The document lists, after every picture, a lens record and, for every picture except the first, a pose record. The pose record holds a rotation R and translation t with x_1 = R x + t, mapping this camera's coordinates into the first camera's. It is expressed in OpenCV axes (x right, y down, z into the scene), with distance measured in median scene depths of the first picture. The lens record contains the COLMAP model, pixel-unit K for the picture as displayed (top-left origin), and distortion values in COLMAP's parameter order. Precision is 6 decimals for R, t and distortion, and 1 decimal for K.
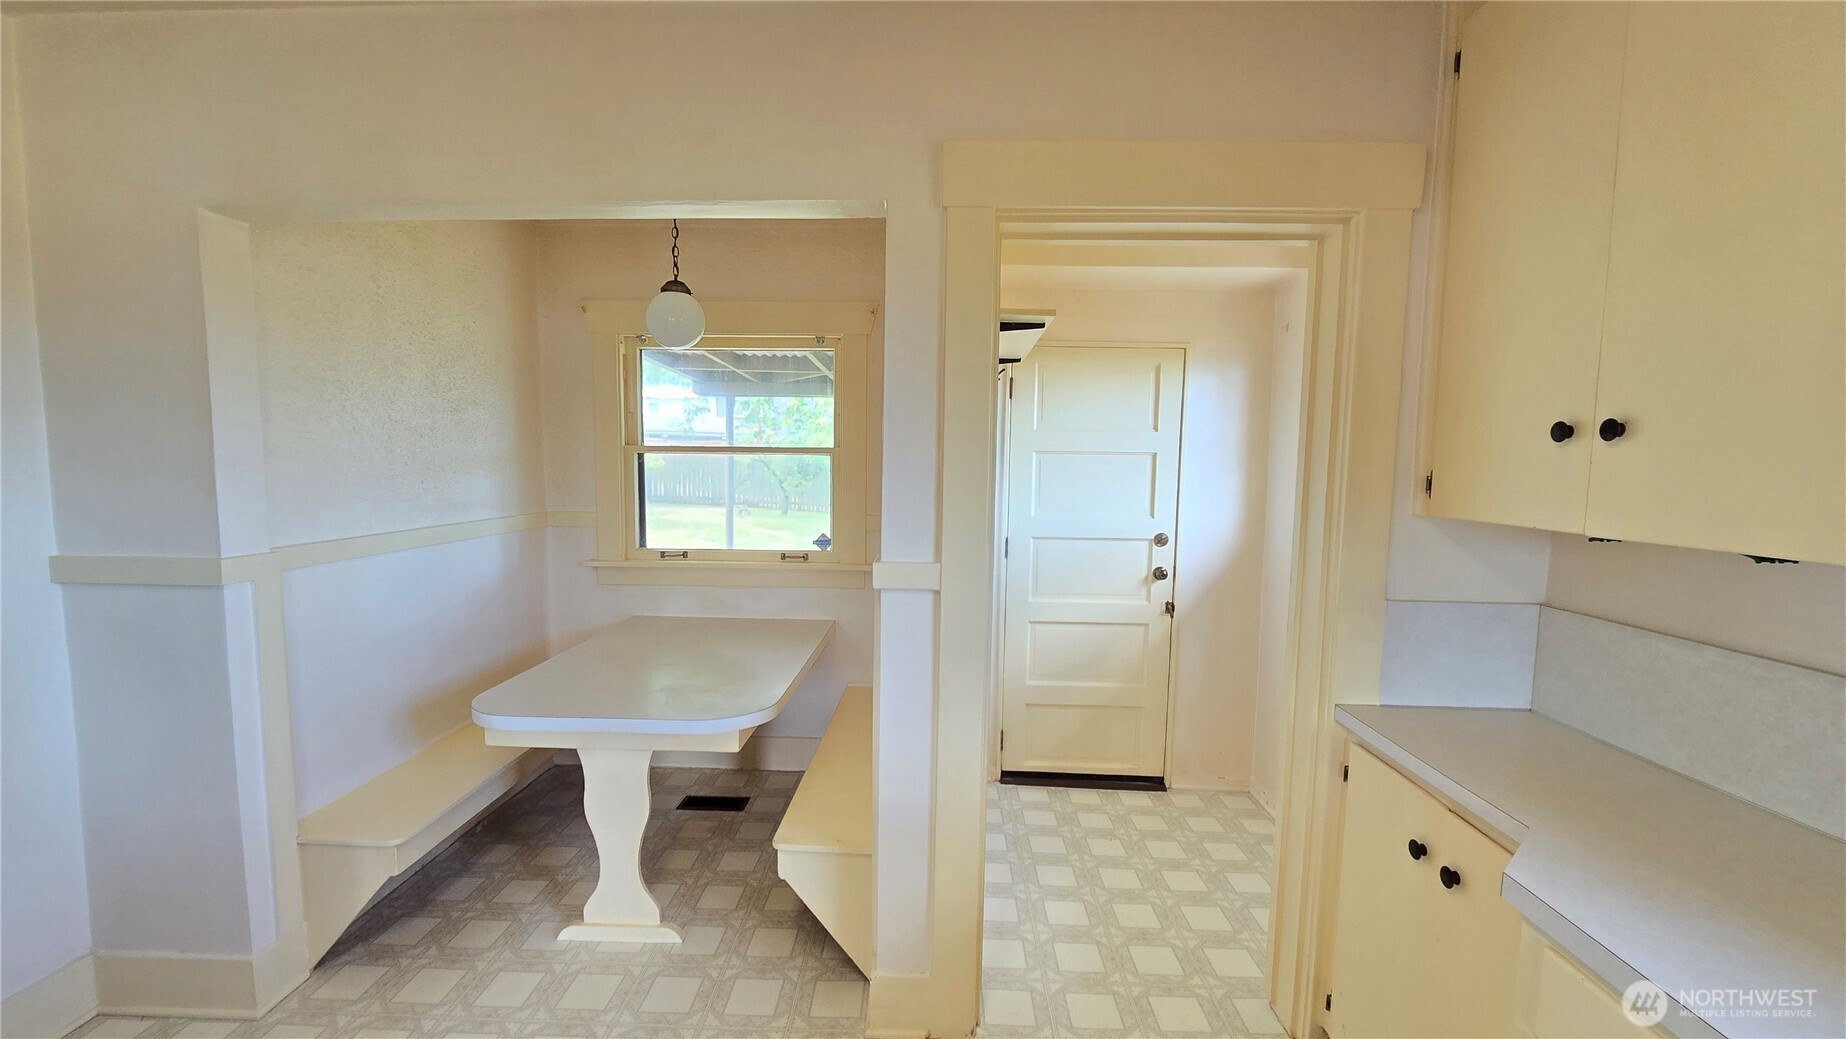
lens RADIAL K [[752.3, 0, 920.8], [0, 752.3, 527.1], [0, 0, 1]] dist [-0.003179, -0.001185]
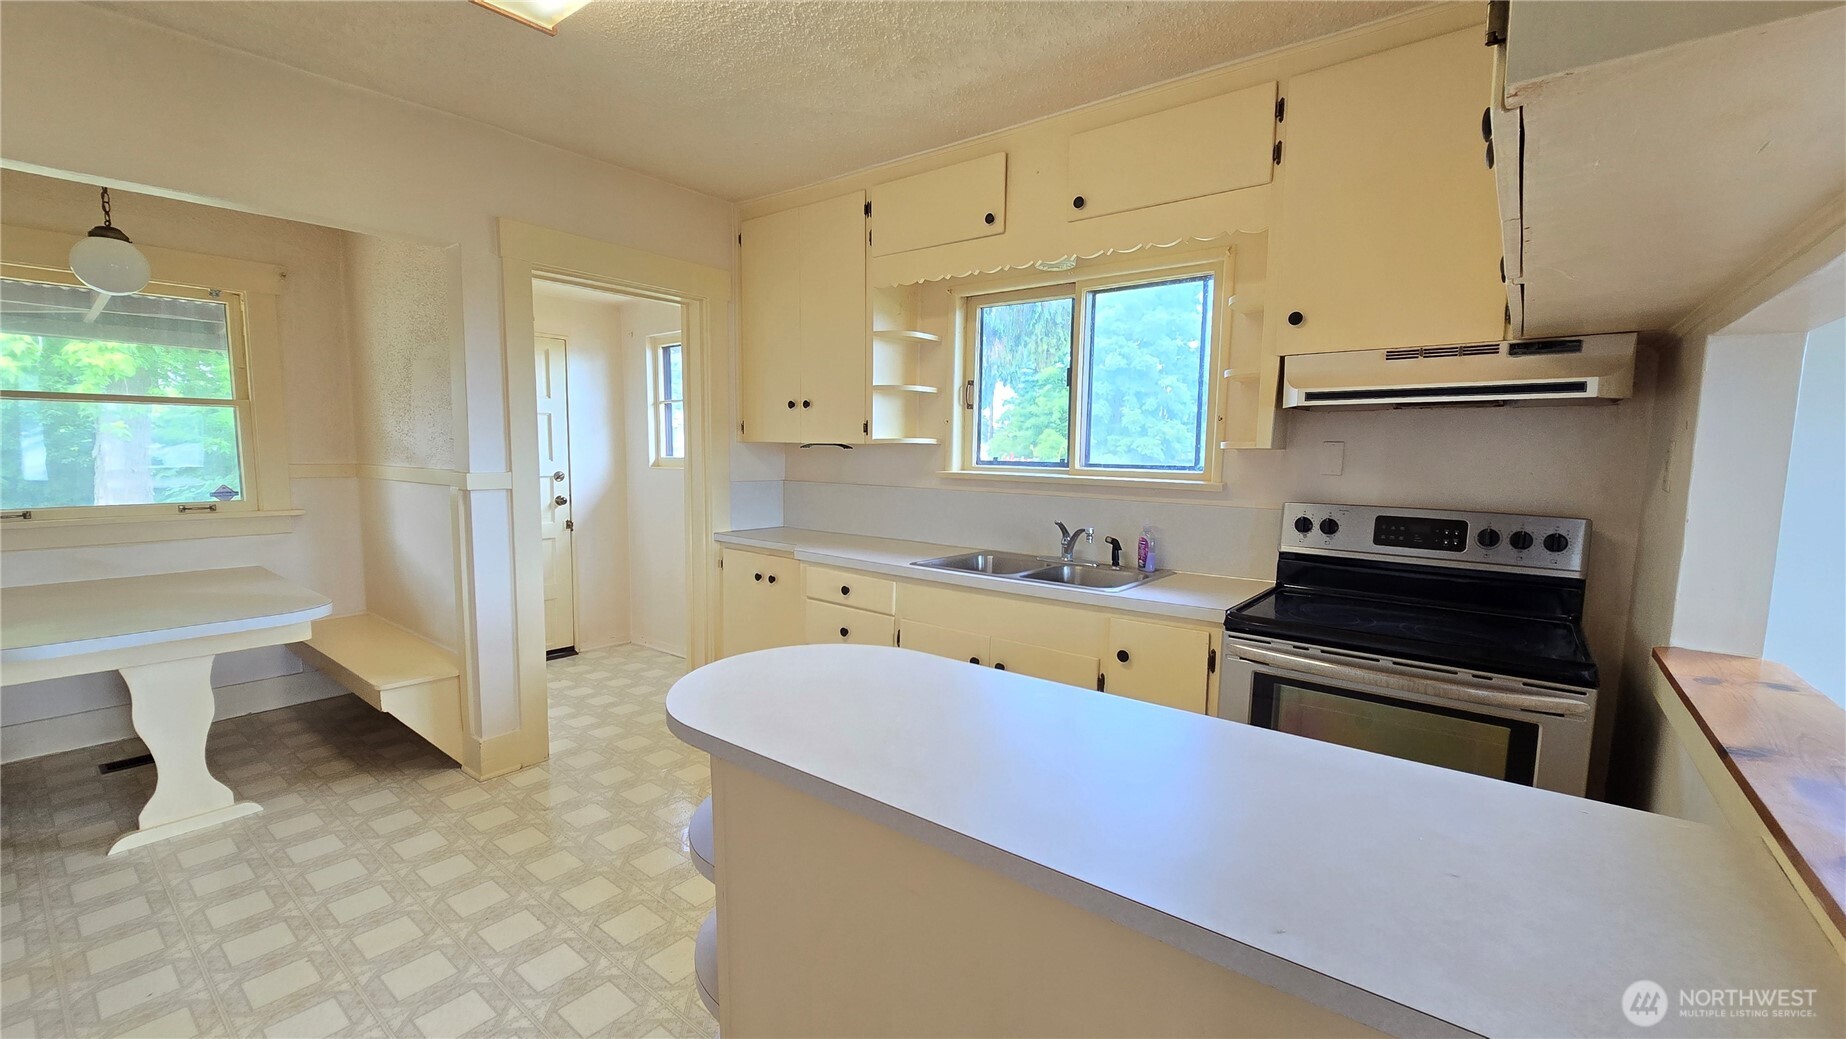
lens RADIAL K [[752.3, 0, 920.8], [0, 752.3, 527.1], [0, 0, 1]] dist [-0.003179, -0.001185]
pose [[0.592389, -0.090249, 0.800581, -0.606027], [0.064432, 0.995830, 0.064583, 0.094443], [-0.803072, 0.013325, 0.595733, -0.550528]]
